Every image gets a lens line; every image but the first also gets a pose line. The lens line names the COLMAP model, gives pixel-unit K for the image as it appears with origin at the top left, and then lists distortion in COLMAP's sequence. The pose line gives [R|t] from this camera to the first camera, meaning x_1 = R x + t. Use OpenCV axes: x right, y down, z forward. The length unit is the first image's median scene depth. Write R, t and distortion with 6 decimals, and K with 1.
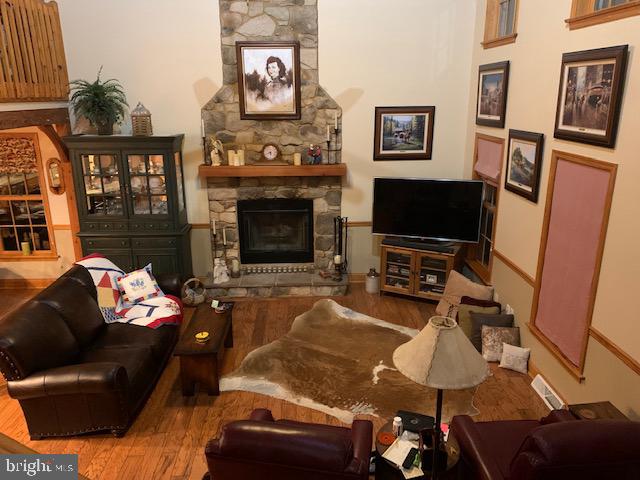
lens RADIAL K [[486.6, 0, 318.7], [0, 486.6, 236.8], [0, 0, 1]] dist [0.059187, -0.079705]
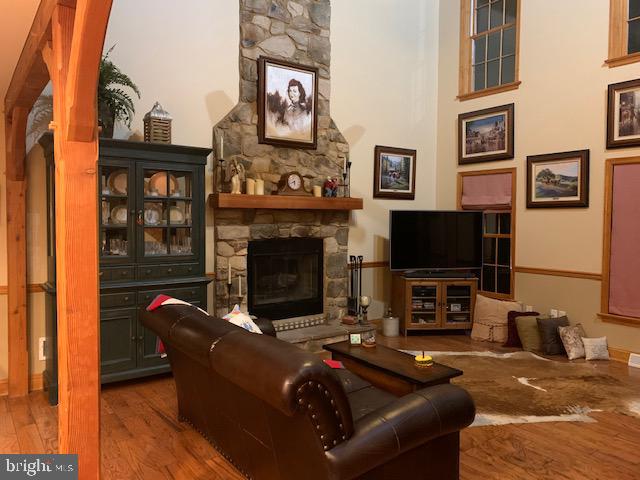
lens RADIAL K [[486.6, 0, 320.1], [0, 486.6, 238.7], [0, 0, 1]] dist [0.059187, -0.079705]
pose [[0.830427, -0.014827, 0.556930, -0.561630], [0.146827, 0.970130, -0.193103, 0.102758], [-0.537432, 0.242130, 0.807800, 0.306282]]
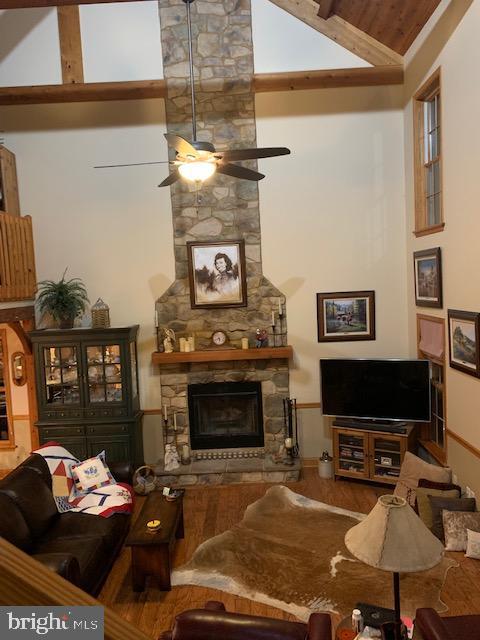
lens RADIAL K [[486.6, 0, 235.7], [0, 486.6, 316.5], [0, 0, 1]] dist [0.059187, -0.079705]
pose [[0.997347, -0.037738, -0.062243, 0.003927], [0.023738, 0.976985, -0.211983, 0.004144], [0.068810, 0.209943, 0.975289, -0.033933]]
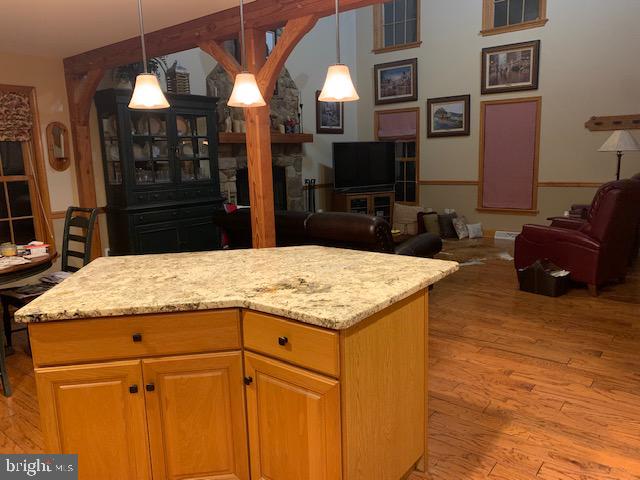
lens RADIAL K [[486.6, 0, 322.4], [0, 486.6, 239.7], [0, 0, 1]] dist [0.059187, -0.079705]
pose [[0.646727, -0.149394, 0.747947, -0.915046], [0.240776, 0.970475, -0.014350, 0.138407], [-0.723720, 0.189369, 0.663603, 0.227062]]
